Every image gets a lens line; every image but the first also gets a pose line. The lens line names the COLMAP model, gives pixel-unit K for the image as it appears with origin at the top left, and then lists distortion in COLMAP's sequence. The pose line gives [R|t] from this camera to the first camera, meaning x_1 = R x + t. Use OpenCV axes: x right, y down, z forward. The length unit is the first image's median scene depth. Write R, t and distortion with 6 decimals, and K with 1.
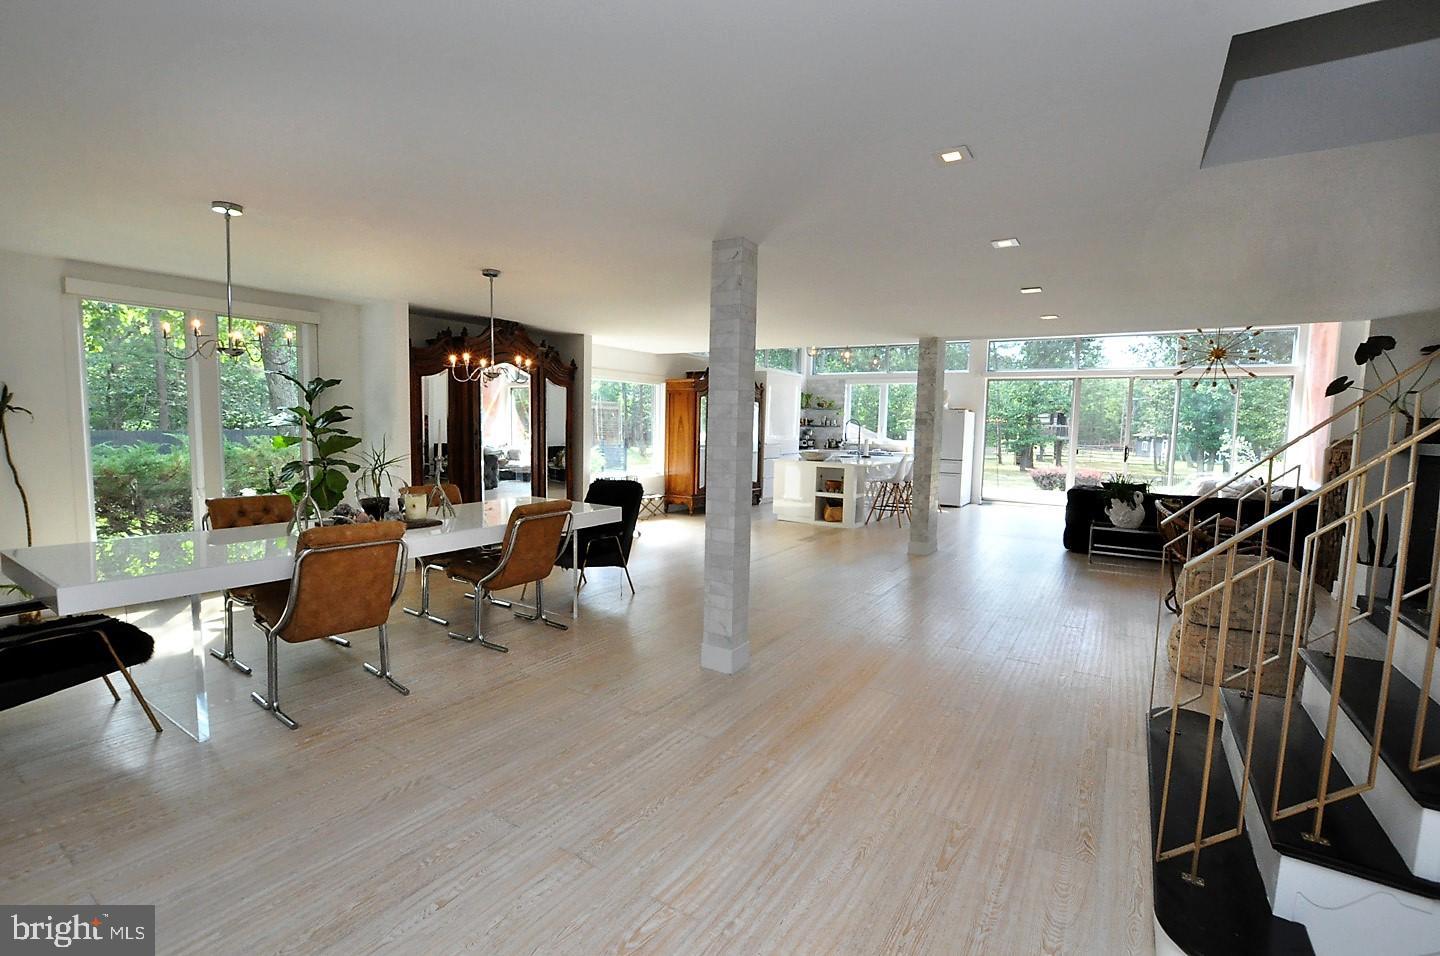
lens RADIAL K [[626.8, 0, 718.4], [0, 626.8, 478.3], [0, 0, 1]] dist [-0.024566, -0.000133]
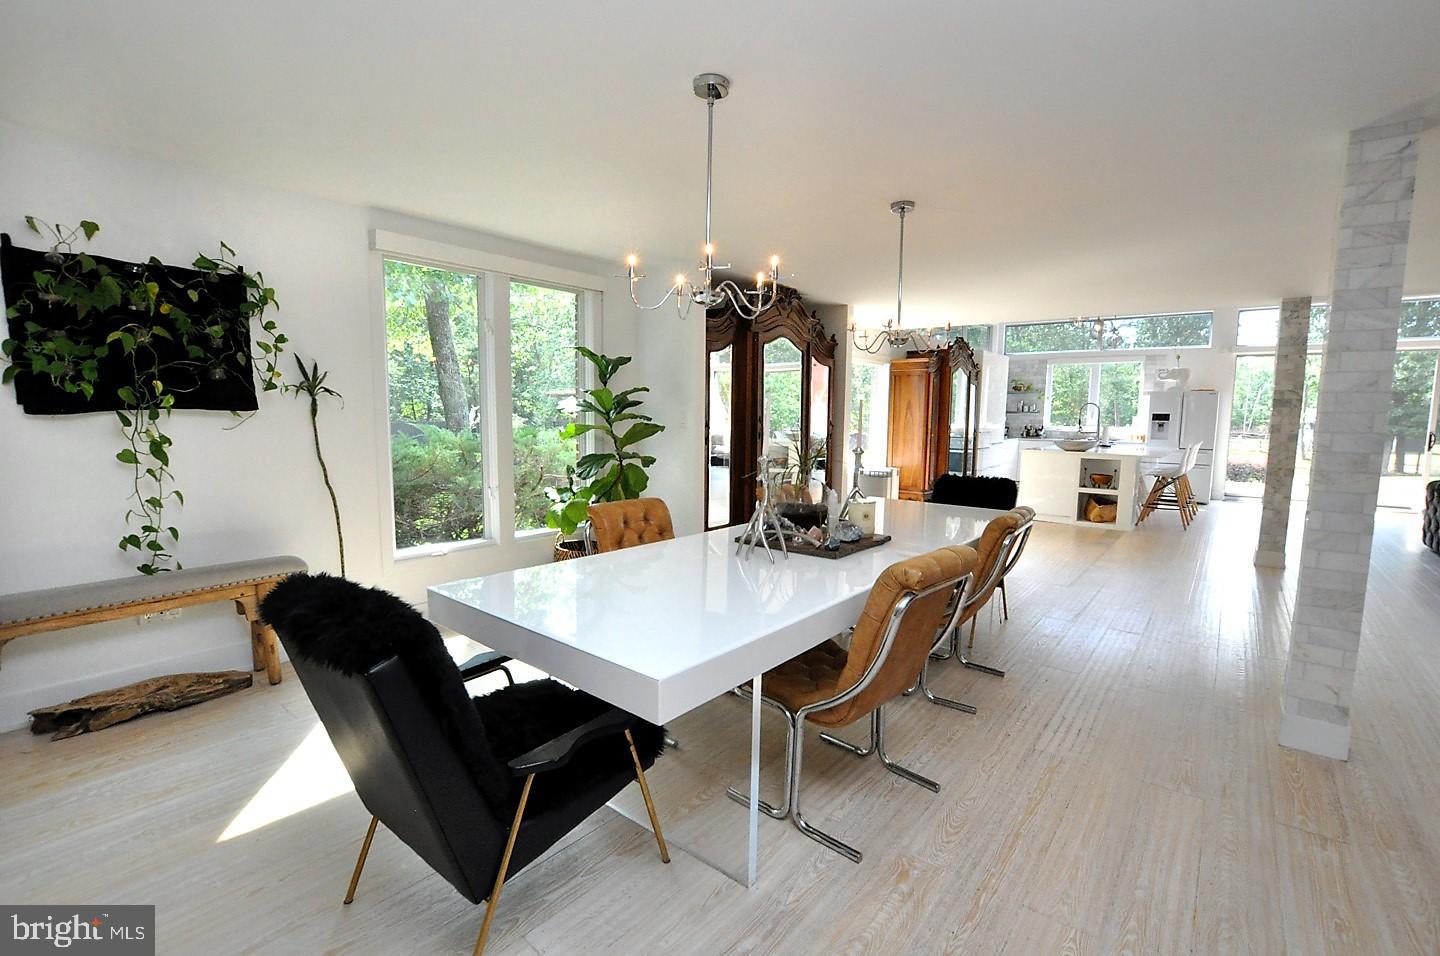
lens RADIAL K [[626.8, 0, 721.8], [0, 626.8, 480.6], [0, 0, 1]] dist [-0.024566, -0.000133]
pose [[0.993739, 0.001563, -0.111720, -0.309853], [0.000702, 0.999795, 0.020233, -0.006903], [0.111729, -0.020185, 0.993534, 0.132237]]
